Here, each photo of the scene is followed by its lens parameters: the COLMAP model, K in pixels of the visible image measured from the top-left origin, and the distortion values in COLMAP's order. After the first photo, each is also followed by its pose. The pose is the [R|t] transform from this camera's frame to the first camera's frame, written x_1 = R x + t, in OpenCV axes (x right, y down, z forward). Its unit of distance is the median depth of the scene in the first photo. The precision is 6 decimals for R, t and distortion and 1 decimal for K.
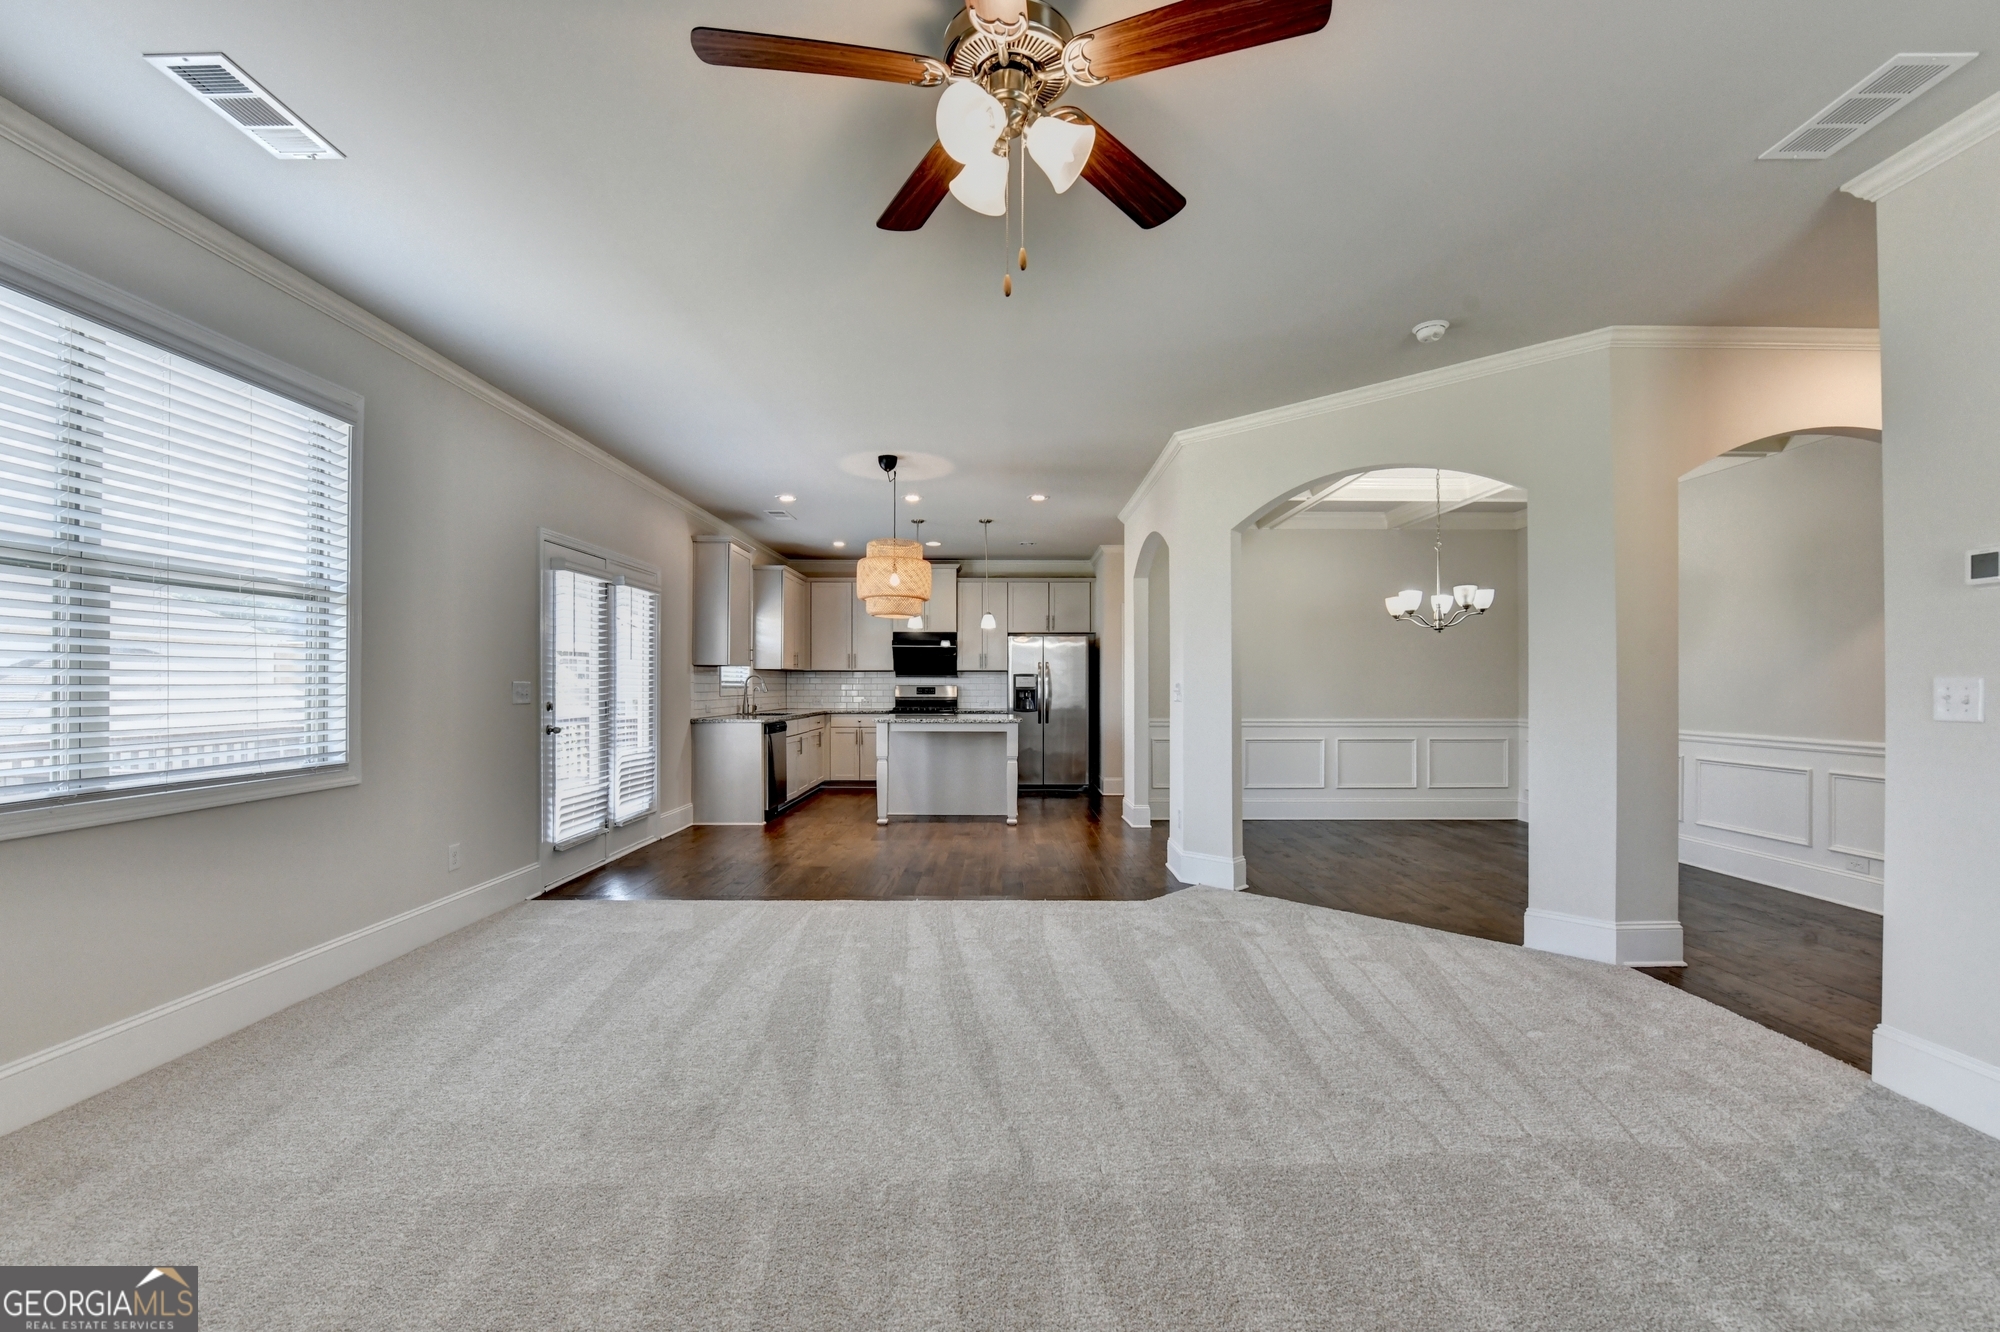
lens RADIAL K [[821.1, 0, 1012.1], [0, 821.1, 675.2], [0, 0, 1]] dist [-0.014100, -0.002837]
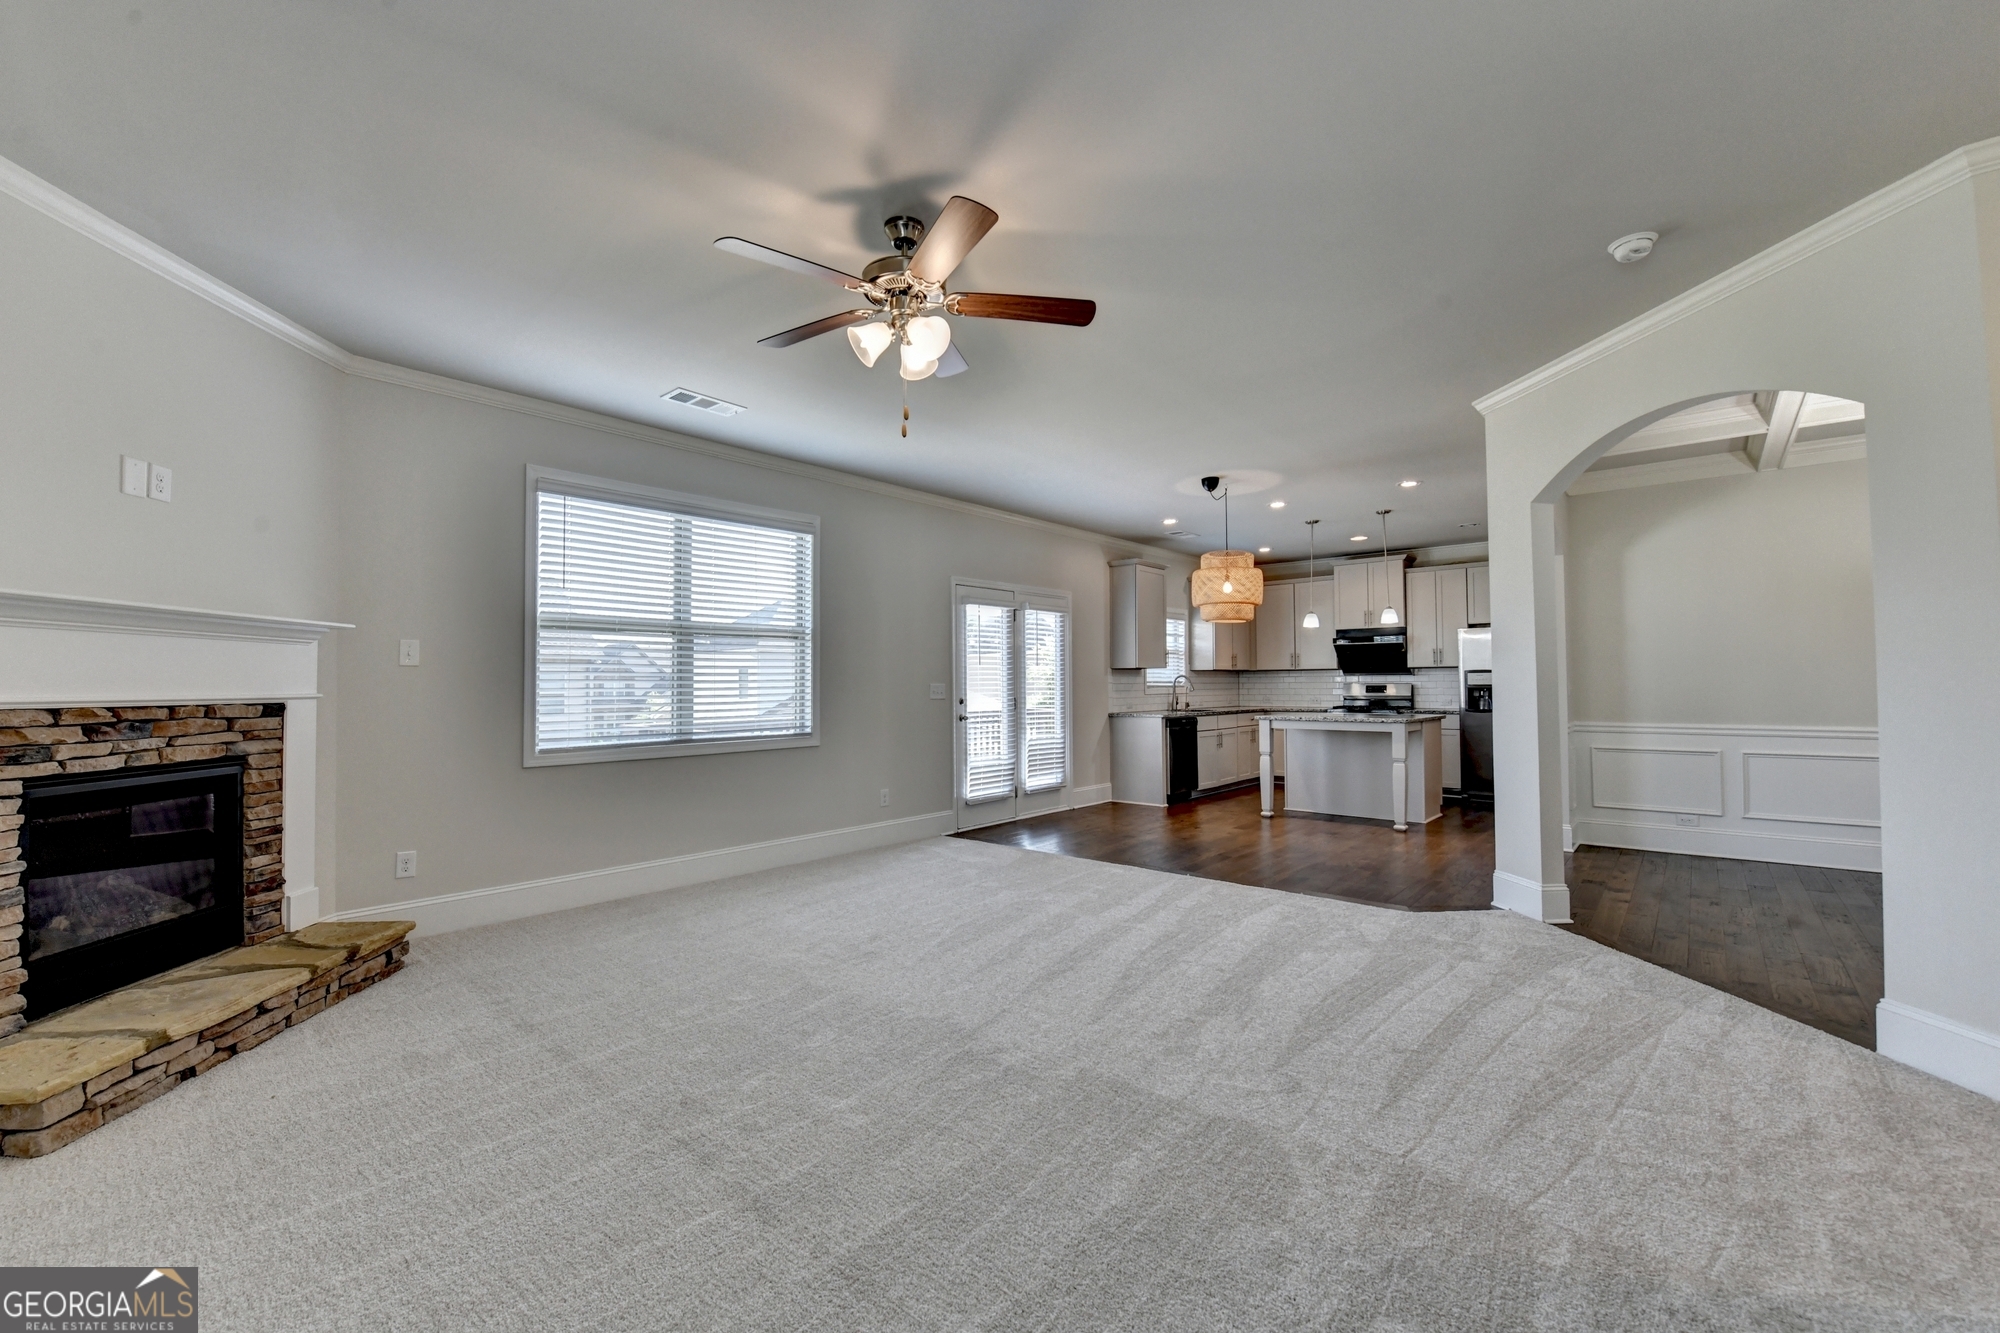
lens RADIAL K [[821.1, 0, 1000.8], [0, 821.1, 658.5], [0, 0, 1]] dist [-0.014100, -0.002837]
pose [[0.745004, -0.027449, -0.666495, 0.442602], [0.015250, 0.999593, -0.024121, -0.000411], [0.666886, 0.007806, 0.745119, -0.015250]]
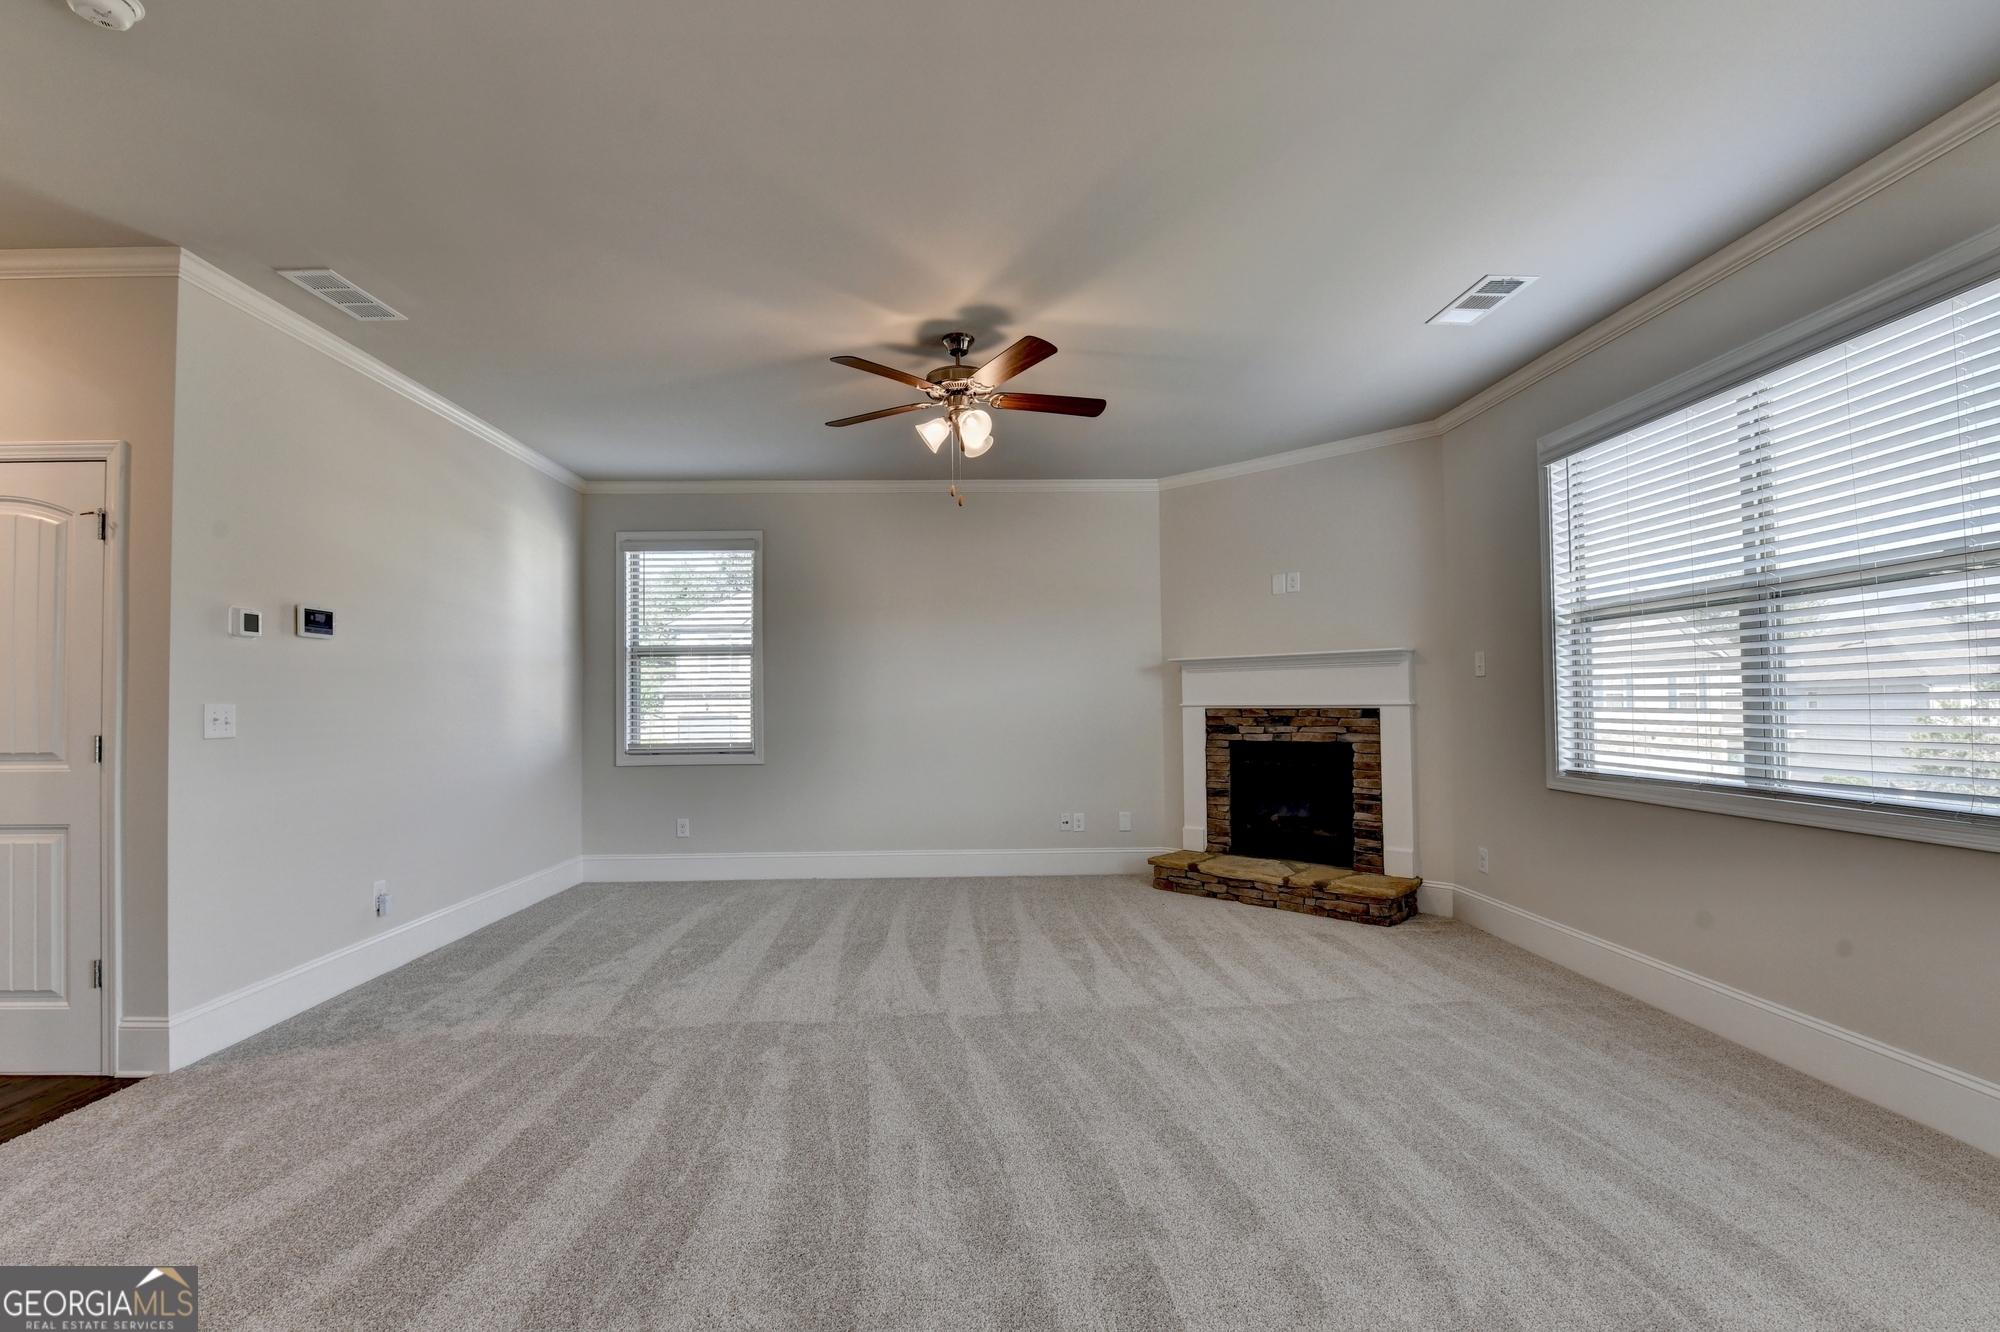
lens RADIAL K [[821.1, 0, 996.0], [0, 821.1, 699.4], [0, 0, 1]] dist [-0.014100, -0.002837]
pose [[-0.999808, 0.009025, -0.017374, -0.018623], [0.009335, 0.999797, -0.017861, 0.014298], [0.017209, -0.018019, -0.999690, 1.095552]]
